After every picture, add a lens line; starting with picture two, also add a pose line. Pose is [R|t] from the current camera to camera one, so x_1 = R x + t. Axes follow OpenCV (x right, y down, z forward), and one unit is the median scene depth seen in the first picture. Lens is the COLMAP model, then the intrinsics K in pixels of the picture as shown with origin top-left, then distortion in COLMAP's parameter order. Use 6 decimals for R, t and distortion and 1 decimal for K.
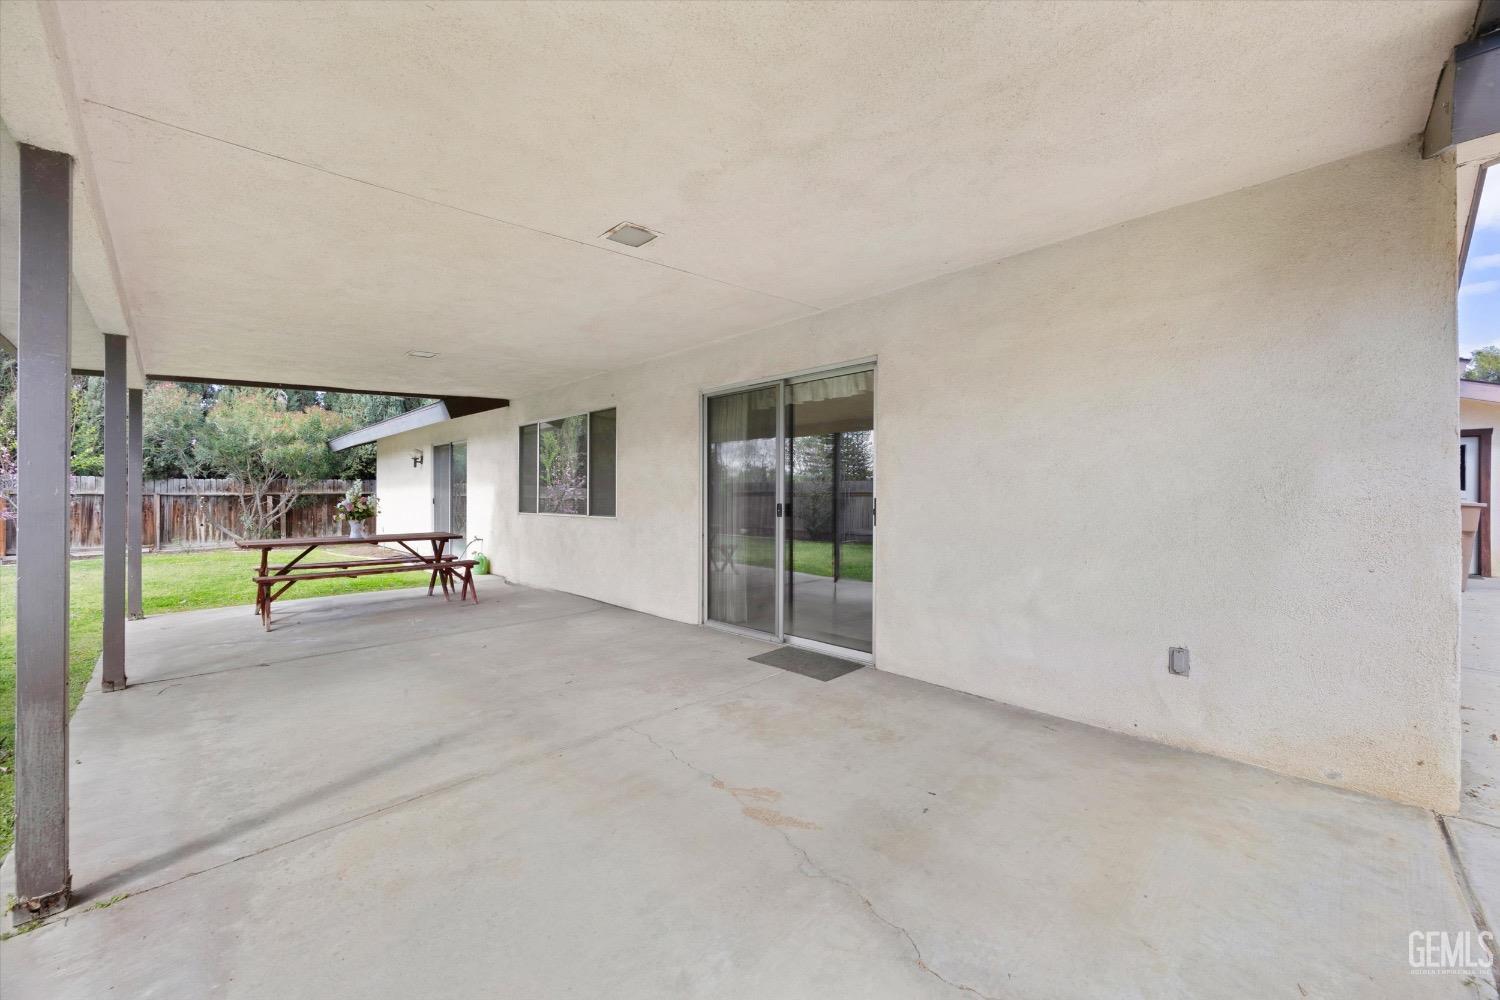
lens RADIAL K [[579.6, 0, 759.2], [0, 579.6, 499.4], [0, 0, 1]] dist [0.002466, 0.000142]
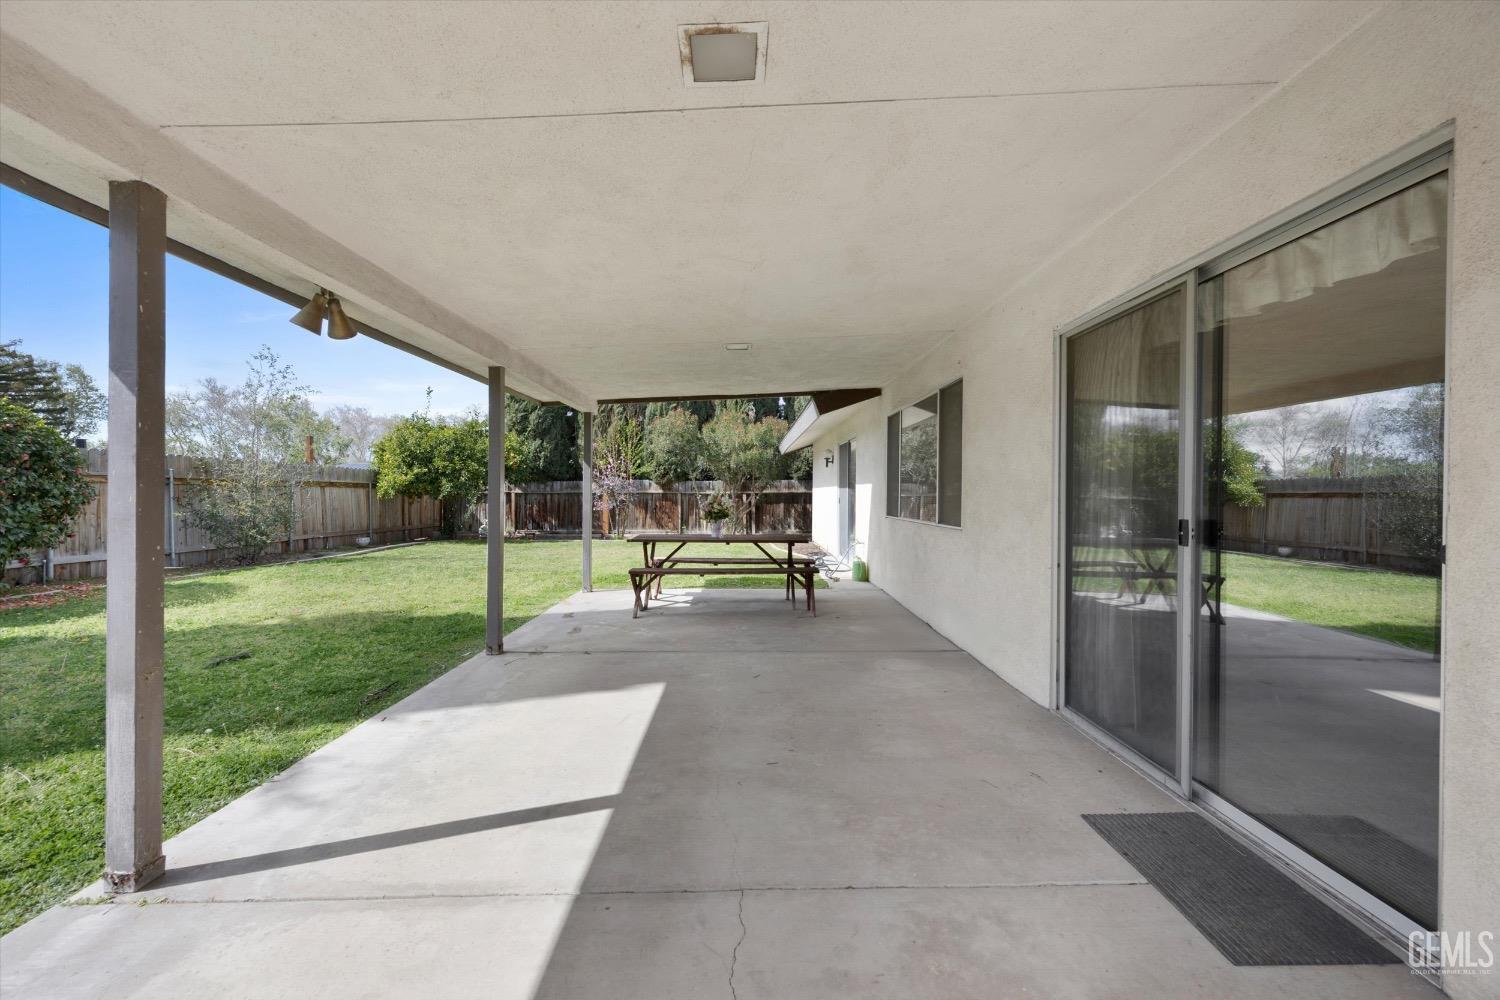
lens RADIAL K [[602.7, 0, 751.6], [0, 602.7, 493.0], [0, 0, 1]] dist [0.005378, 0.000083]
pose [[0.709285, 0.002629, -0.704917, 0.111377], [-0.008223, 0.999956, -0.004545, -0.007633], [0.704874, 0.009020, 0.709275, 0.292483]]
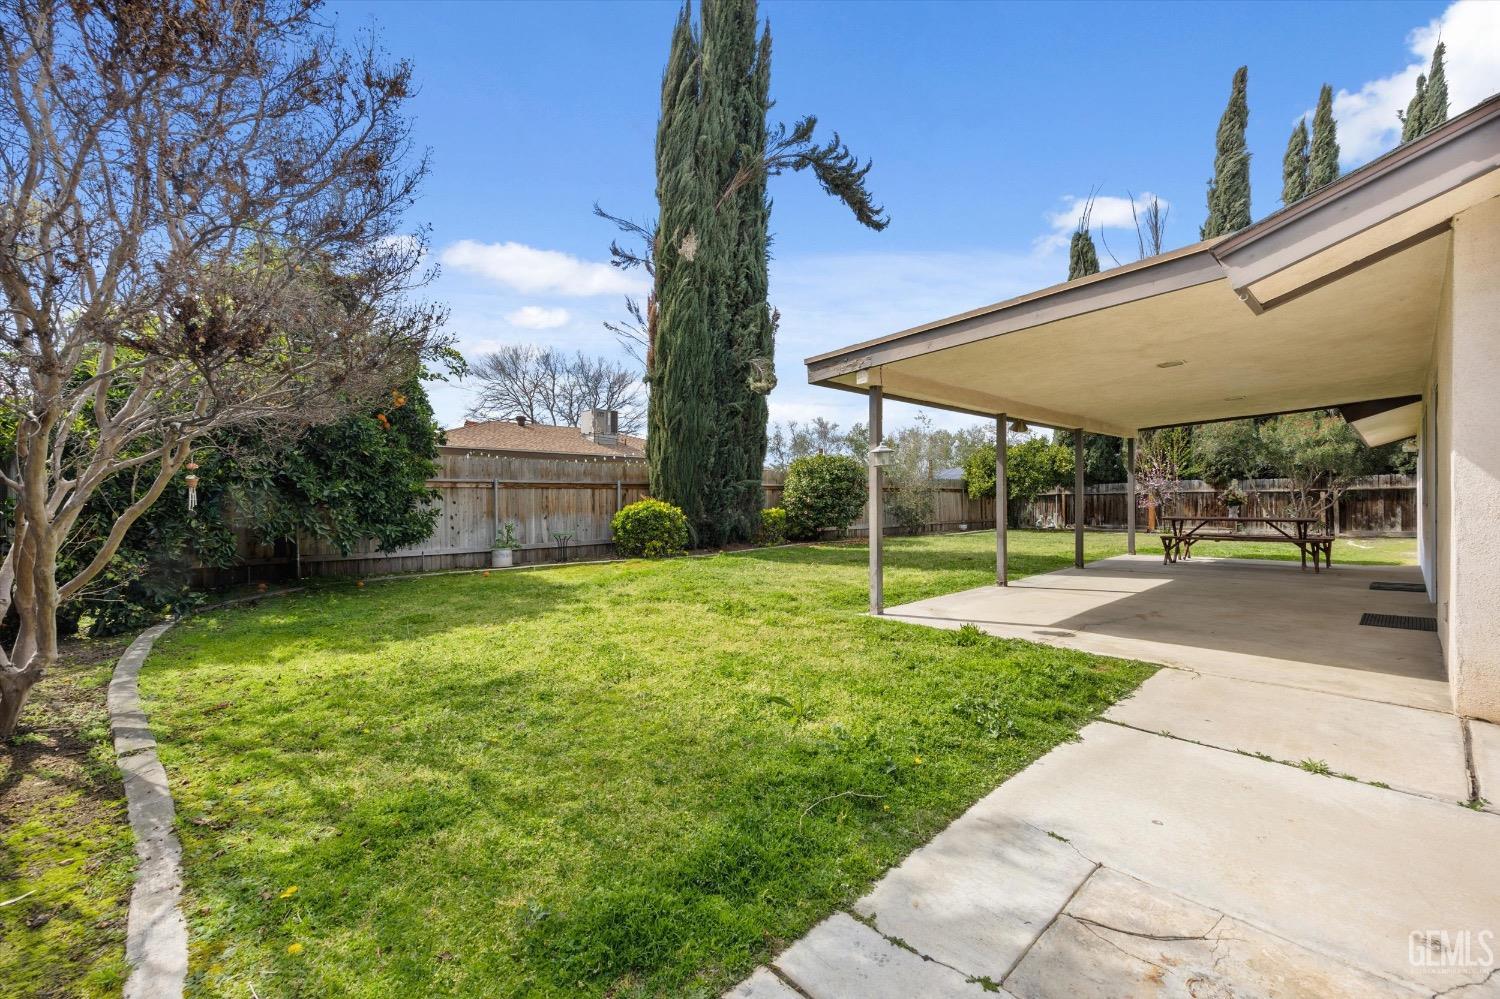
lens RADIAL K [[602.7, 0, 746.0], [0, 602.7, 498.8], [0, 0, 1]] dist [0.005378, 0.000083]
pose [[-0.048755, -0.000849, -0.998810, 0.939897], [0.004077, 0.999991, -0.001049, 0.011582], [0.998802, -0.004123, -0.048751, -0.175043]]
